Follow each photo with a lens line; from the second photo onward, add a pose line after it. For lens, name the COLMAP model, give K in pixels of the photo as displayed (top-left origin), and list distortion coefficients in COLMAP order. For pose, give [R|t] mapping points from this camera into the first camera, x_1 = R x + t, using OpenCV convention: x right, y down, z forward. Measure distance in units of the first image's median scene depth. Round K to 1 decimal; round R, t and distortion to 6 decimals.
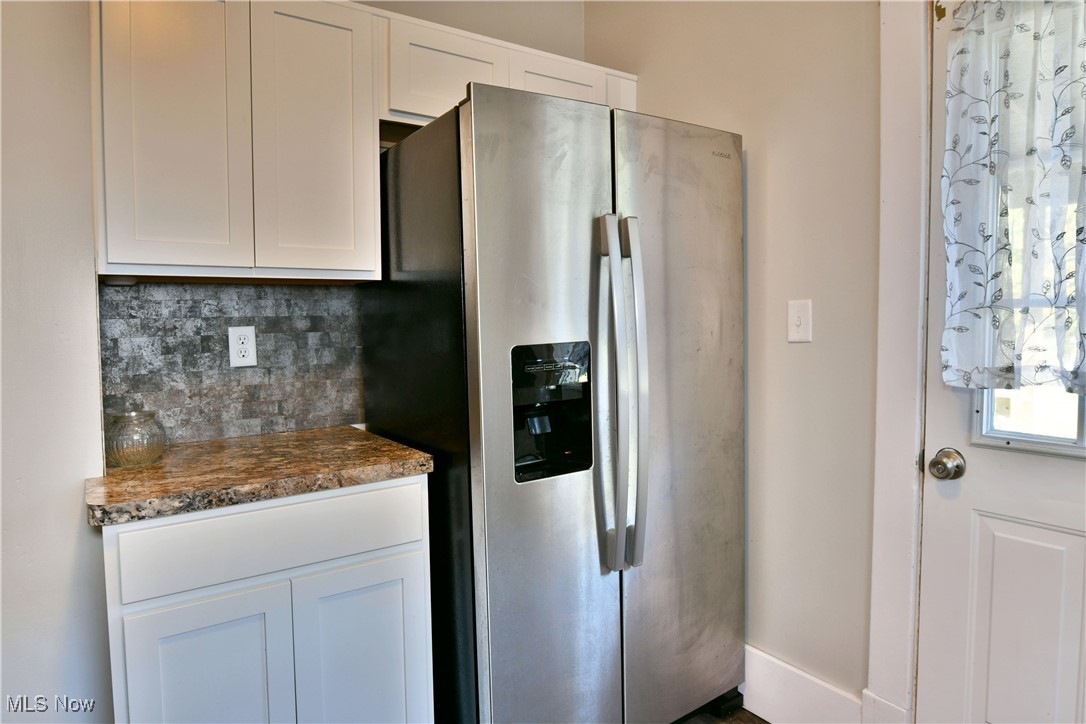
lens RADIAL K [[684.0, 0, 536.6], [0, 684.0, 374.0], [0, 0, 1]] dist [-0.014661, -0.003035]
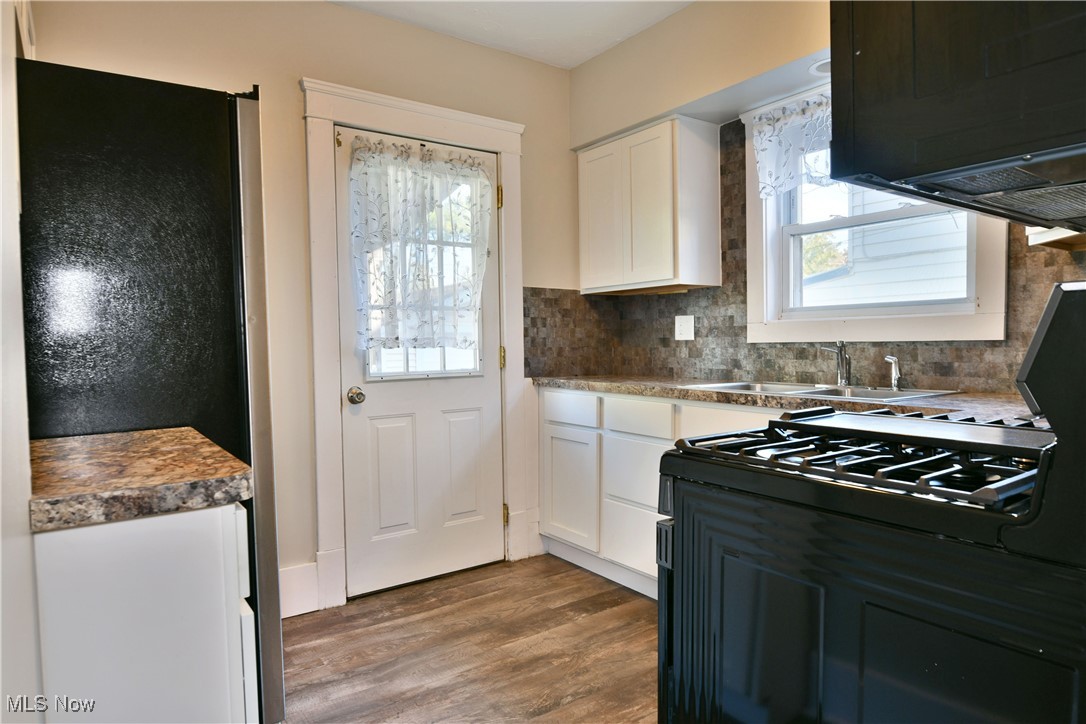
lens RADIAL K [[684.0, 0, 536.6], [0, 684.0, 374.0], [0, 0, 1]] dist [-0.014661, -0.003035]
pose [[-0.026670, -0.040377, 0.998829, -1.222635], [0.068225, 0.996781, 0.042116, 0.033853], [-0.997313, 0.069269, -0.023829, 0.583433]]
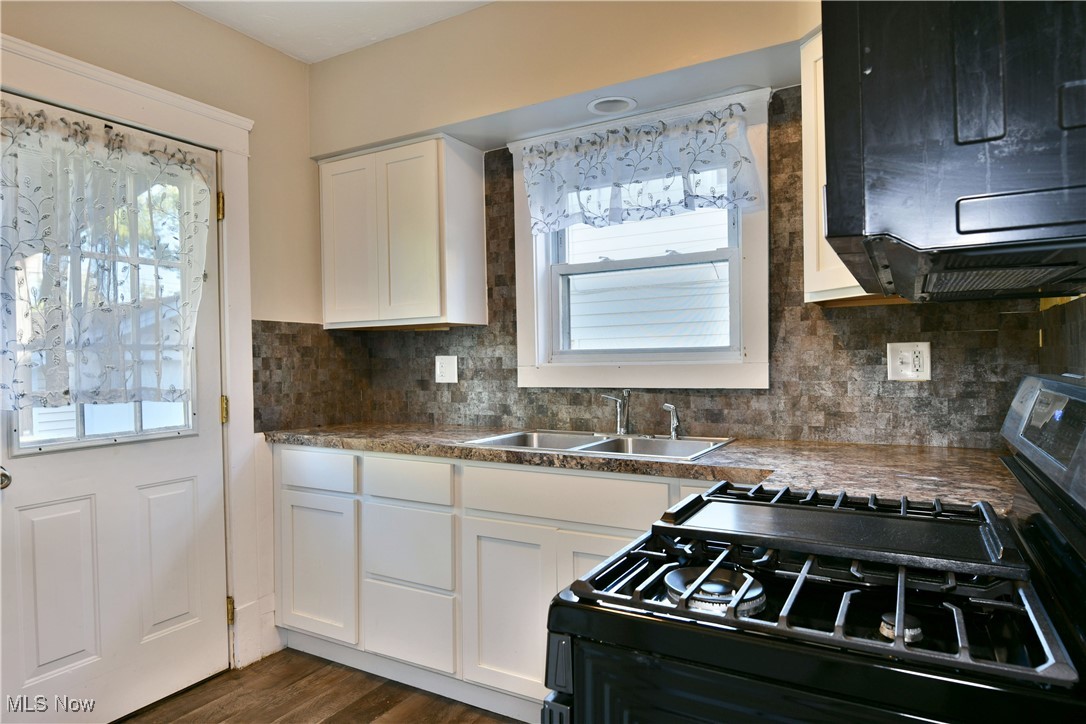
lens RADIAL K [[651.2, 0, 525.6], [0, 651.2, 360.8], [0, 0, 1]] dist [-0.010263, -0.005029]
pose [[-0.450237, -0.001985, 0.892907, -0.863735], [0.064798, 0.997288, 0.034890, -0.054550], [-0.890555, 0.073568, -0.448887, 0.677207]]
